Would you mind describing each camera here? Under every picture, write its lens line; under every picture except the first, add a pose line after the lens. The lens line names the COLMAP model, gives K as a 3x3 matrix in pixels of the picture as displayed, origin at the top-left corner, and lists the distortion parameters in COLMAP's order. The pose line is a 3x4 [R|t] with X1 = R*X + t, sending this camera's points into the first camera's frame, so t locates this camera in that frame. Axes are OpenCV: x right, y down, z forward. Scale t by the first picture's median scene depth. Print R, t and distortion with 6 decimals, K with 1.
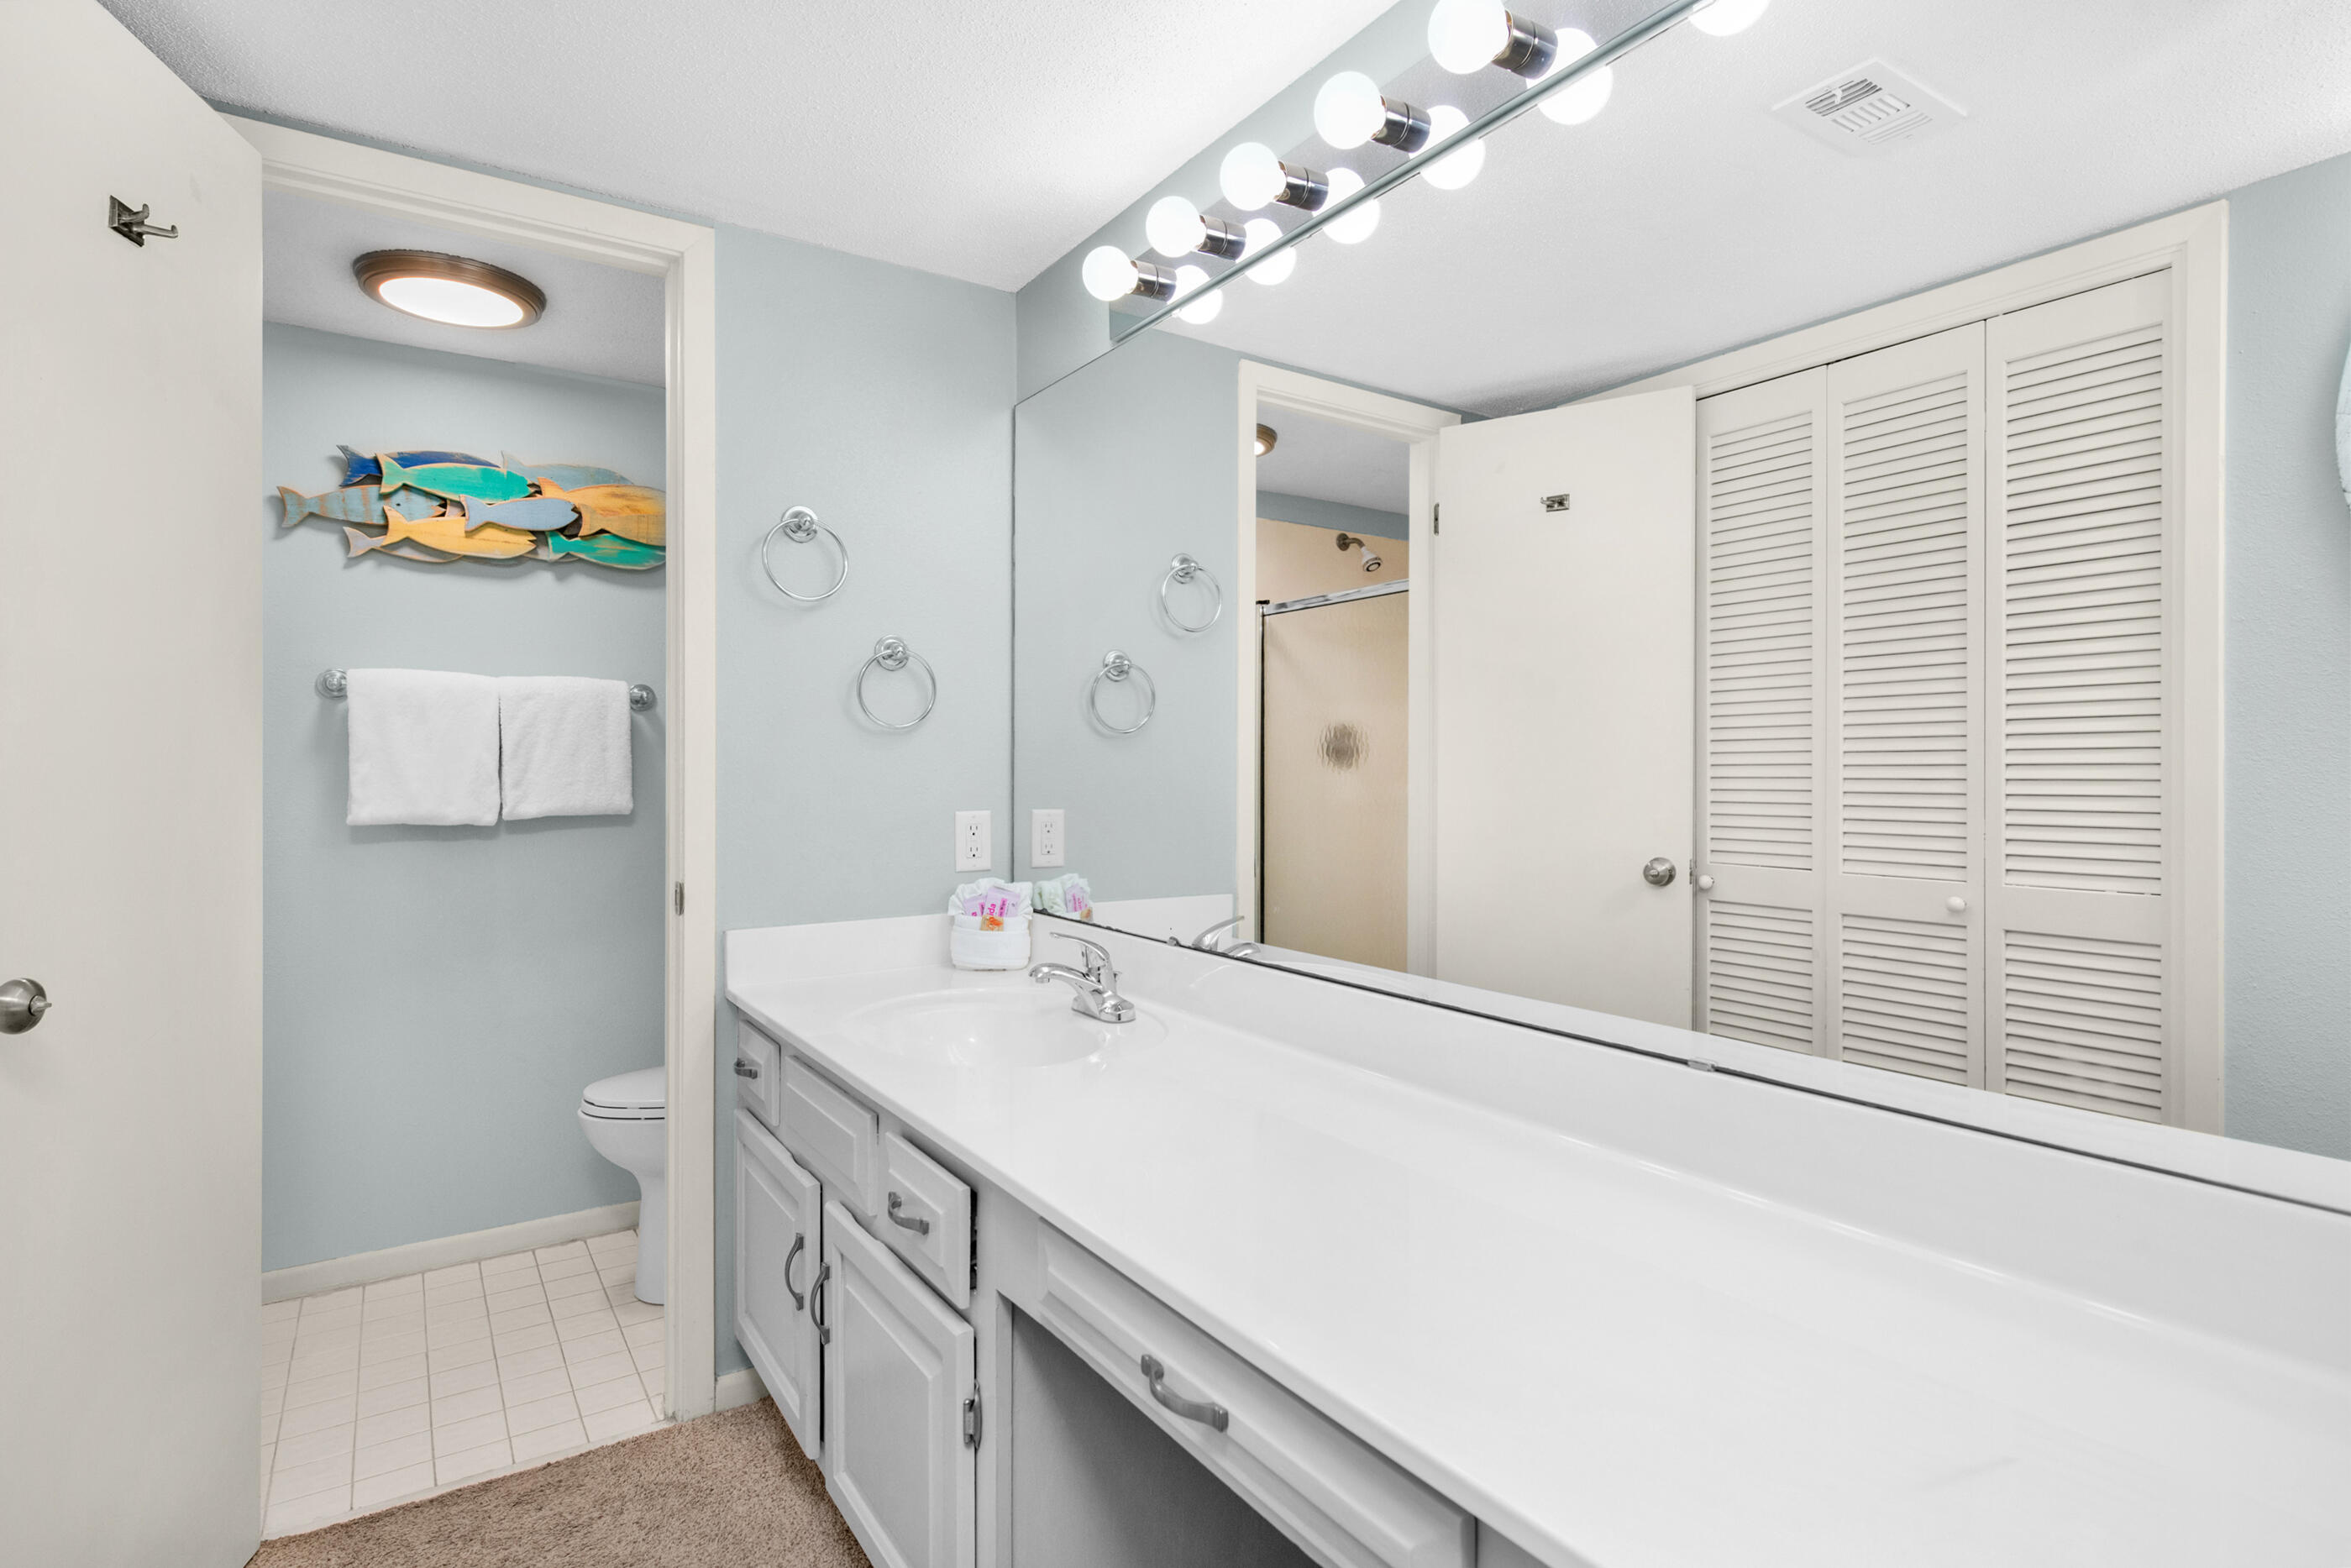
lens RADIAL K [[1165.9, 0, 1186.2], [0, 1165.9, 756.8], [0, 0, 1]] dist [0.002314, -0.000802]
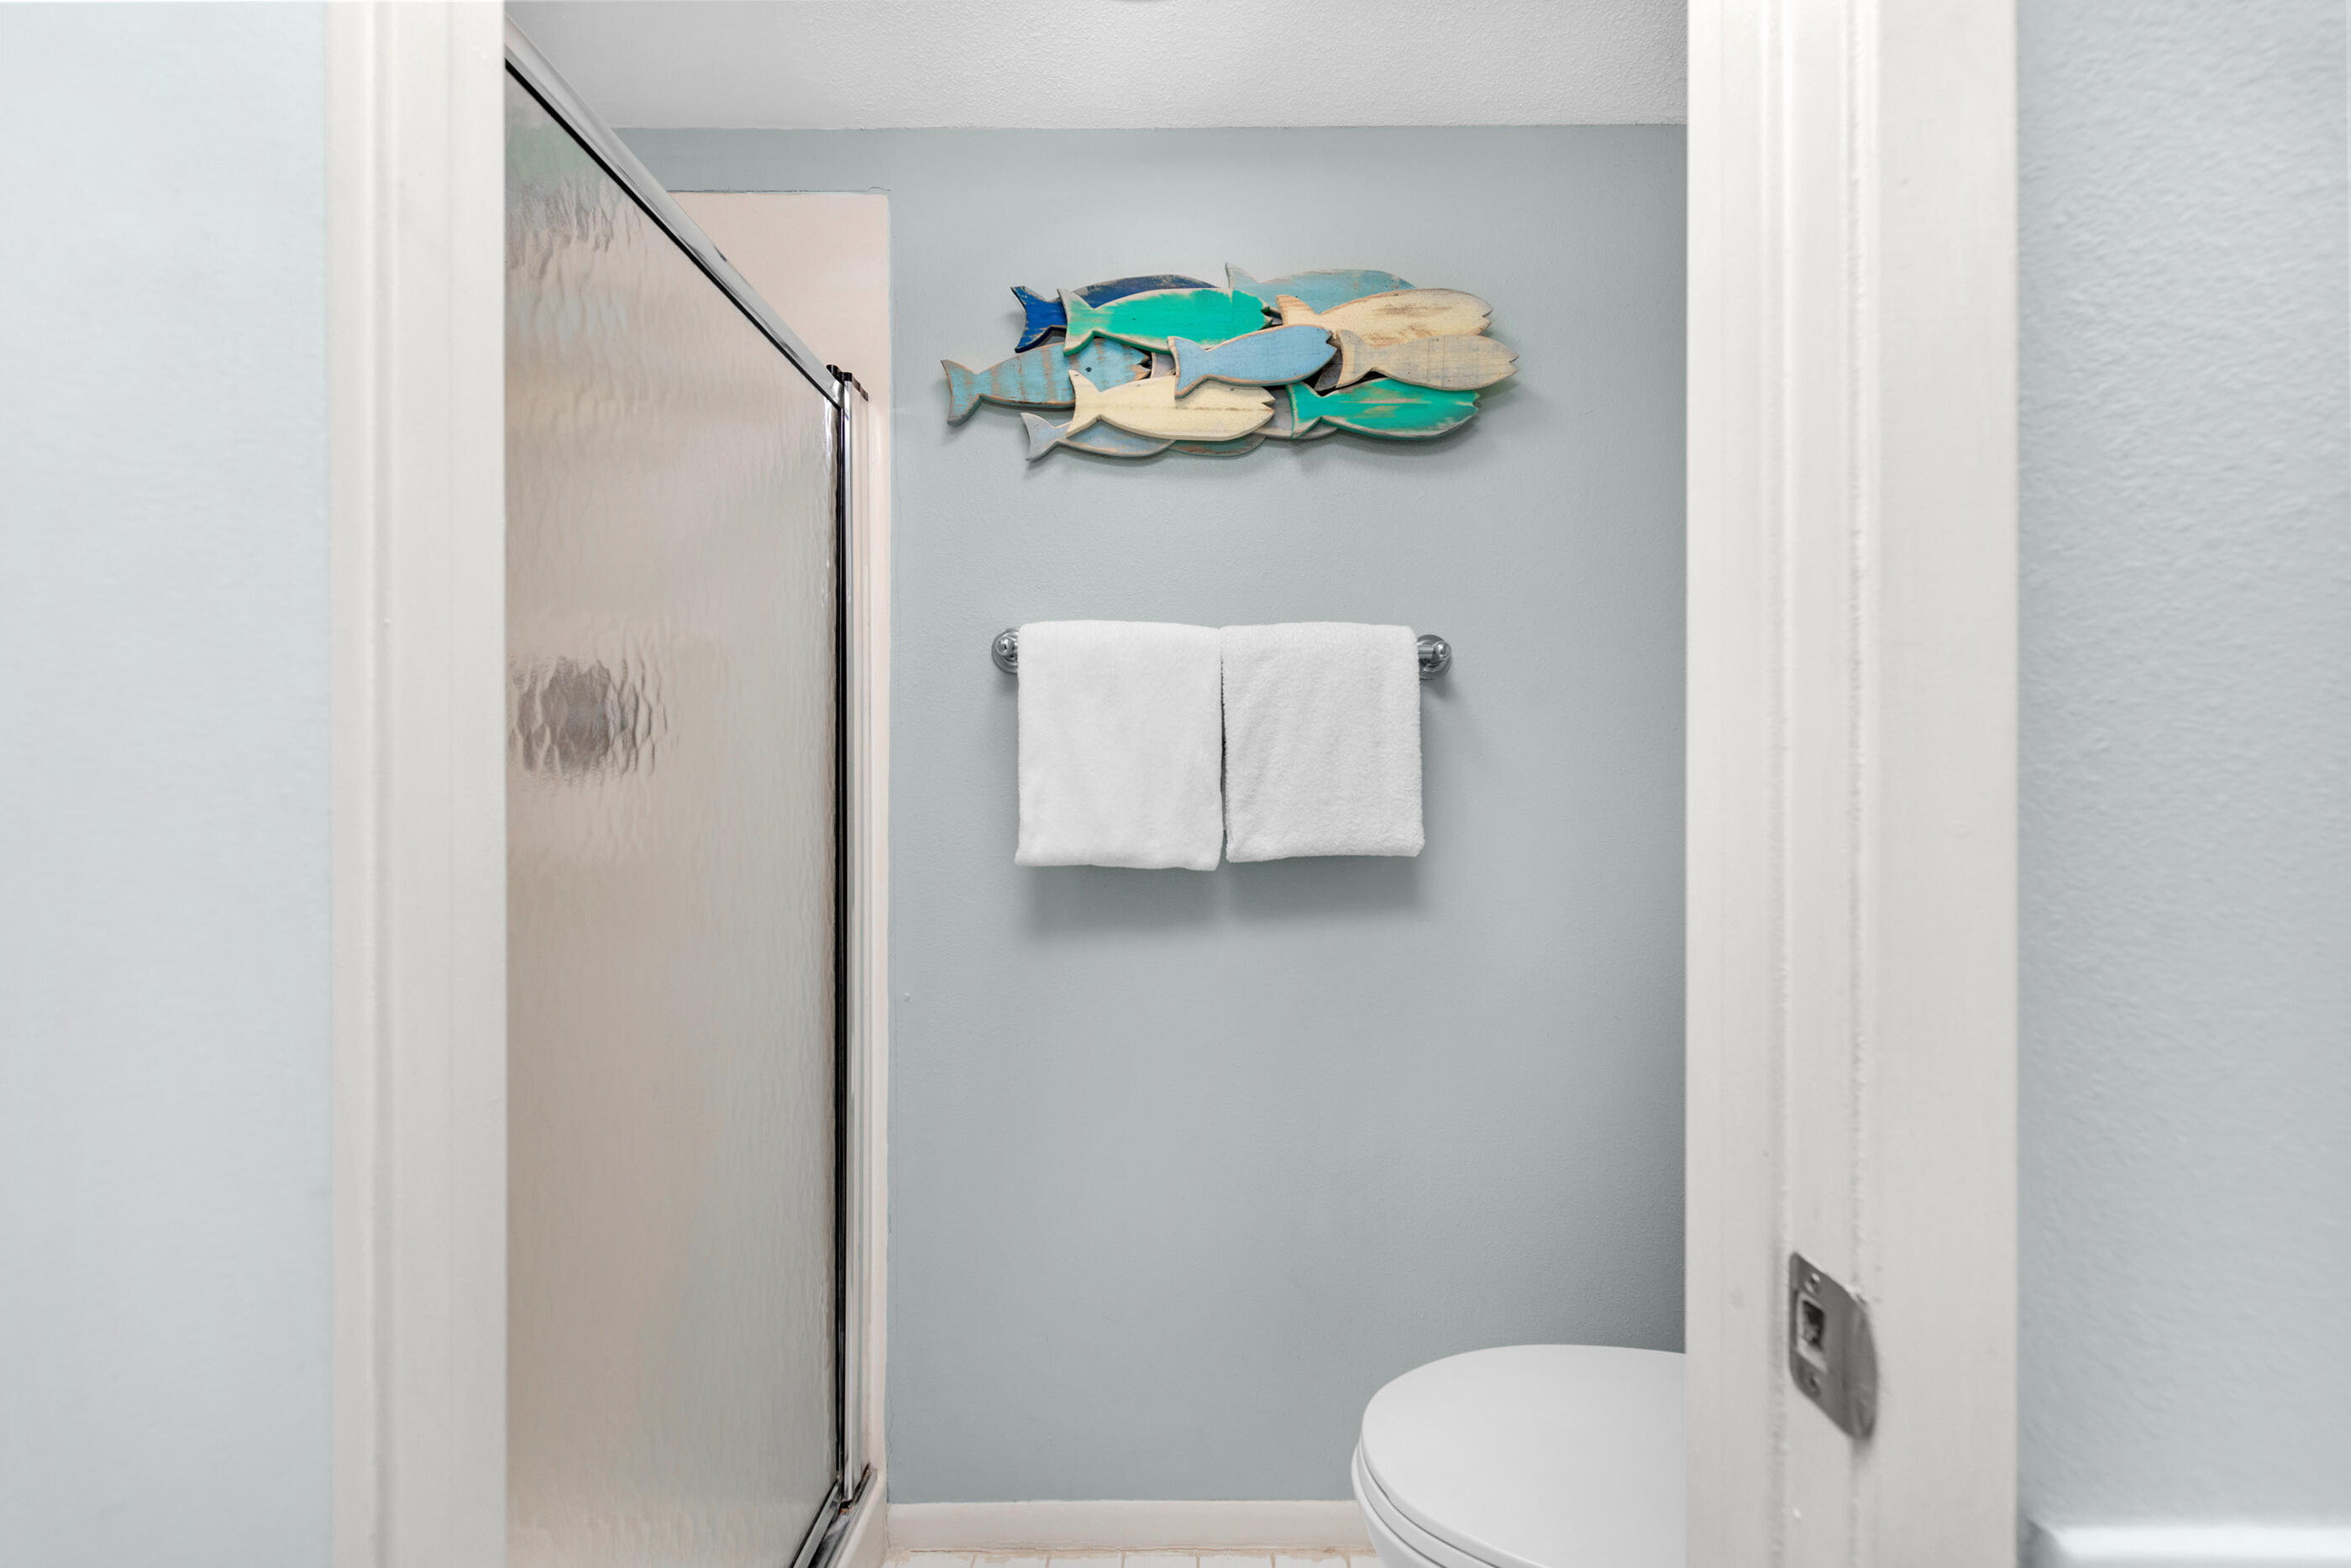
lens RADIAL K [[934.9, 0, 1202.3], [0, 934.9, 769.1], [0, 0, 1]] dist [-0.000925, -0.000592]
pose [[0.825793, 0.001379, -0.563972, -0.333639], [0.003057, 0.999971, 0.006921, 0.003105], [0.563965, -0.007440, 0.825765, 0.612438]]
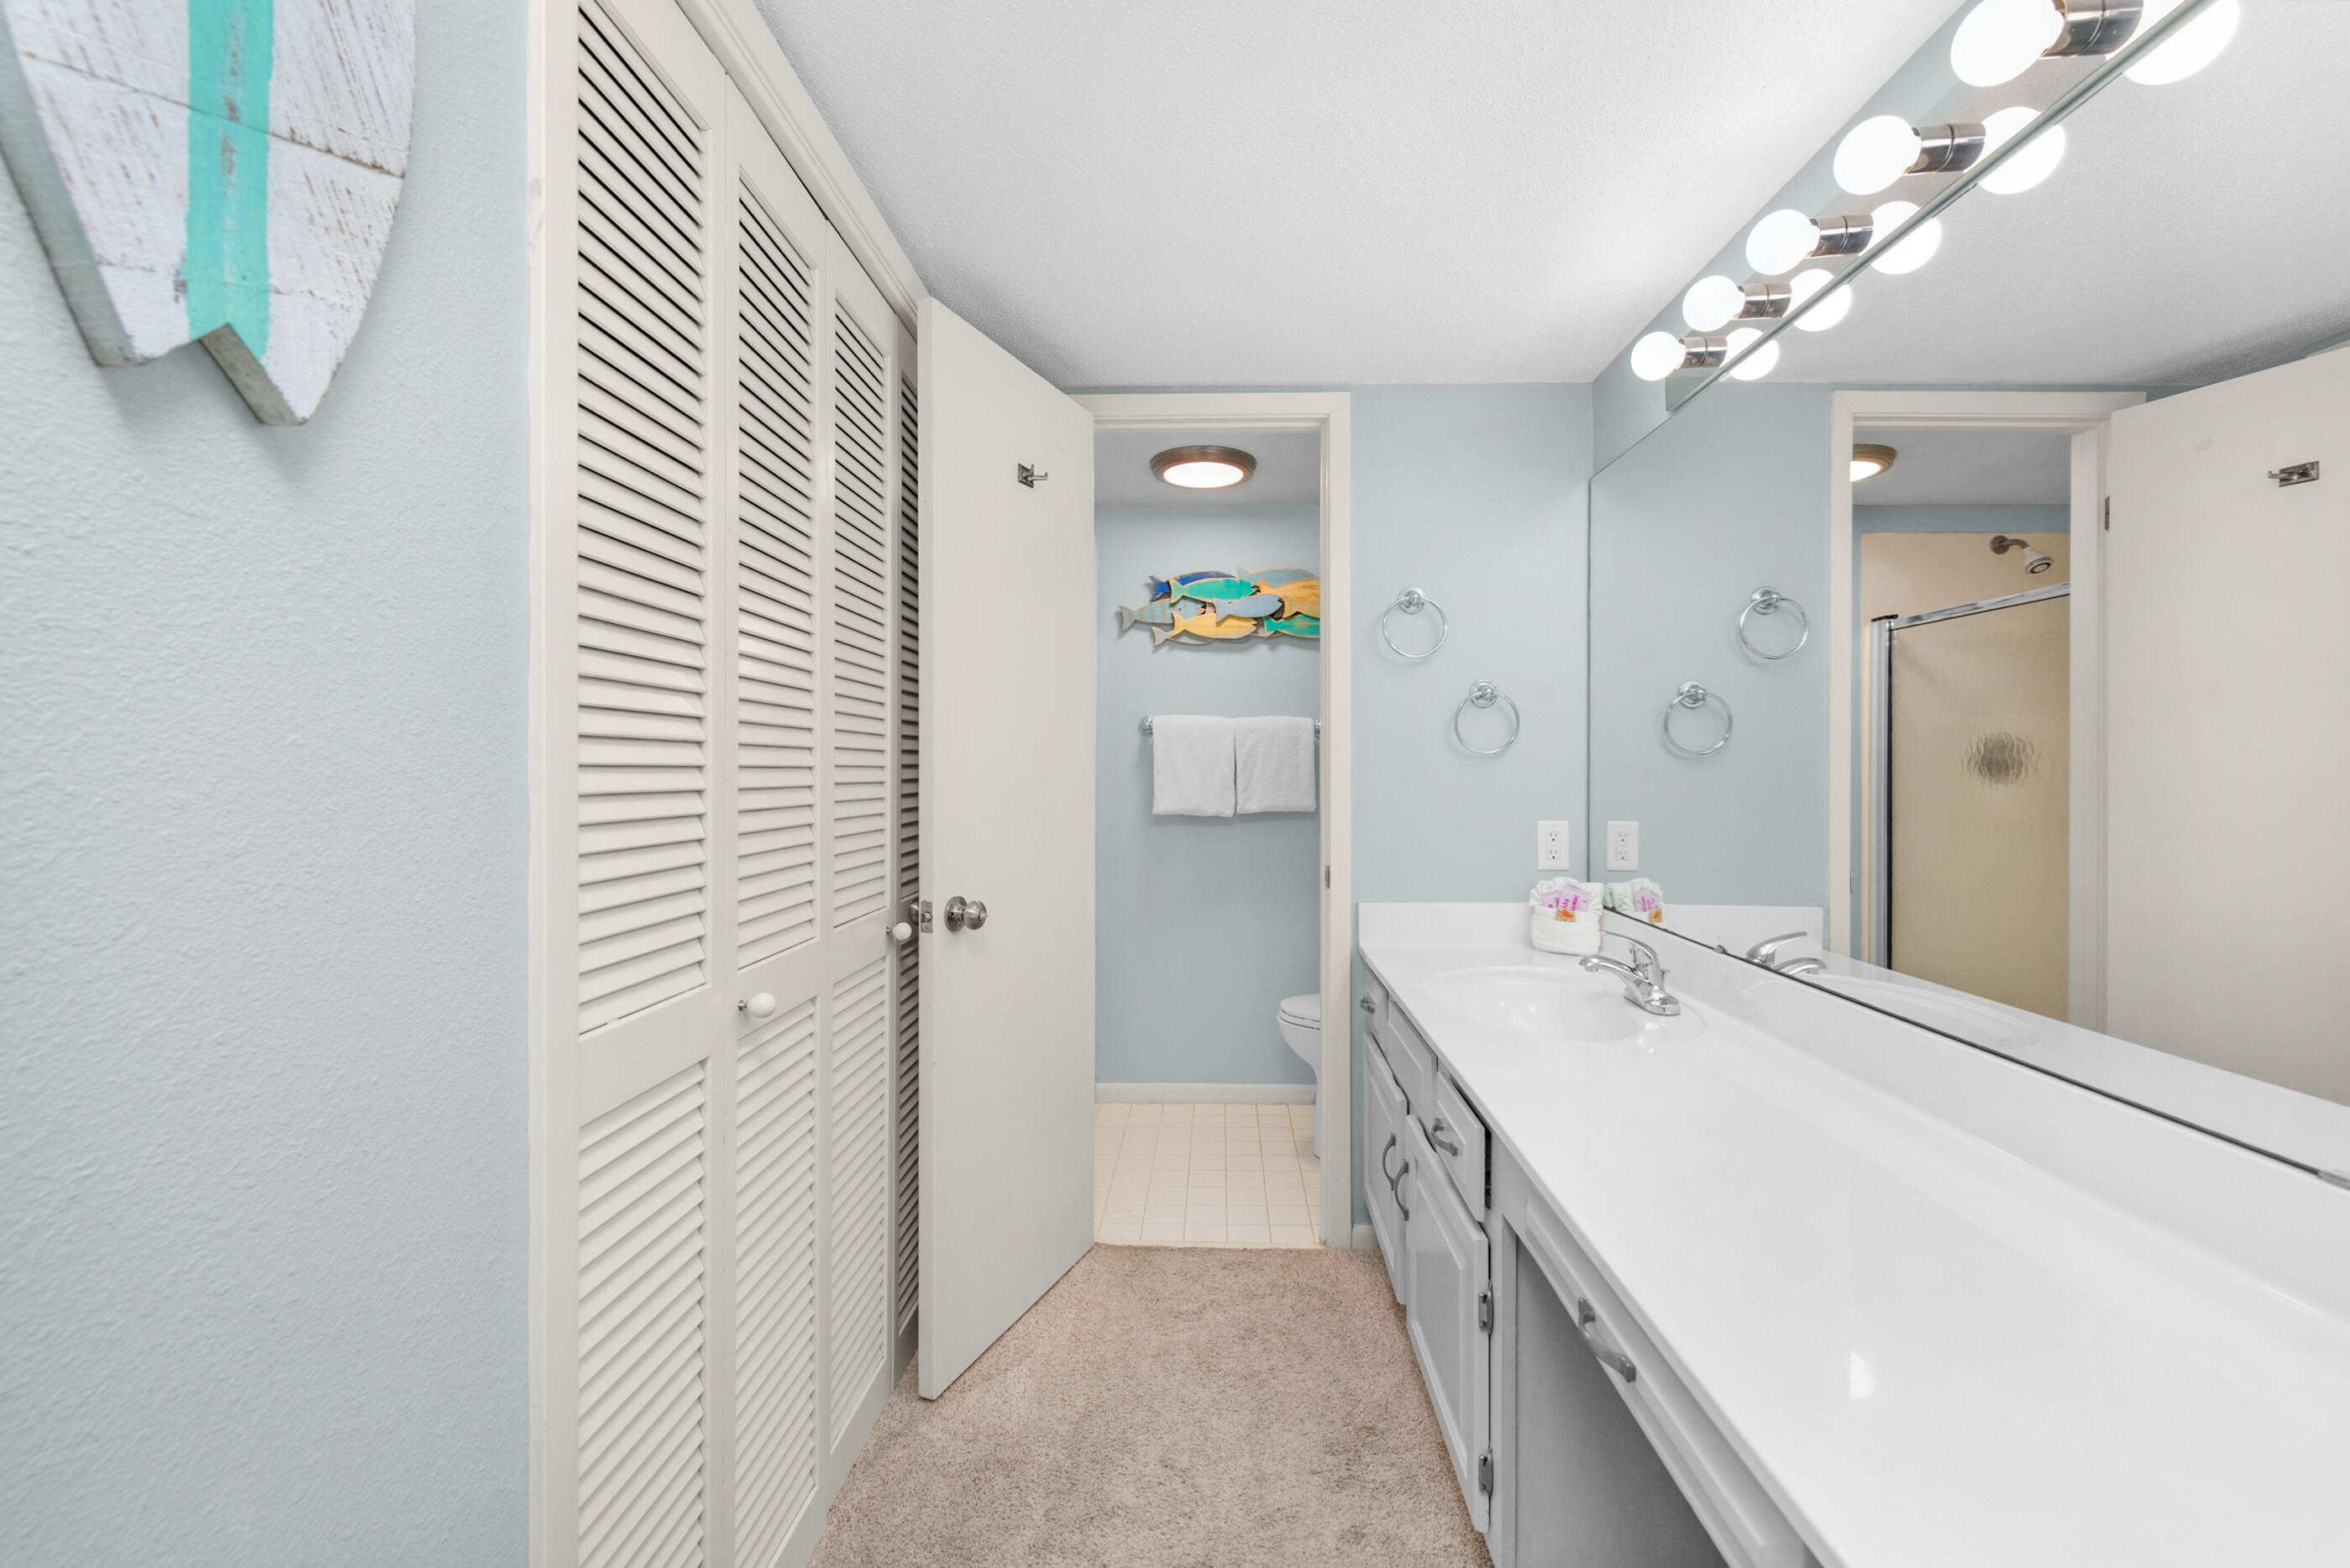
lens RADIAL K [[934.6, 0, 1201.8], [0, 934.6, 769.1], [0, 0, 1]] dist [-0.000925, -0.000592]
pose [[0.814832, 0.005188, -0.579674, 0.074050], [0.001145, 0.999944, 0.010559, -0.015961], [0.579696, -0.009268, 0.814780, -0.001505]]
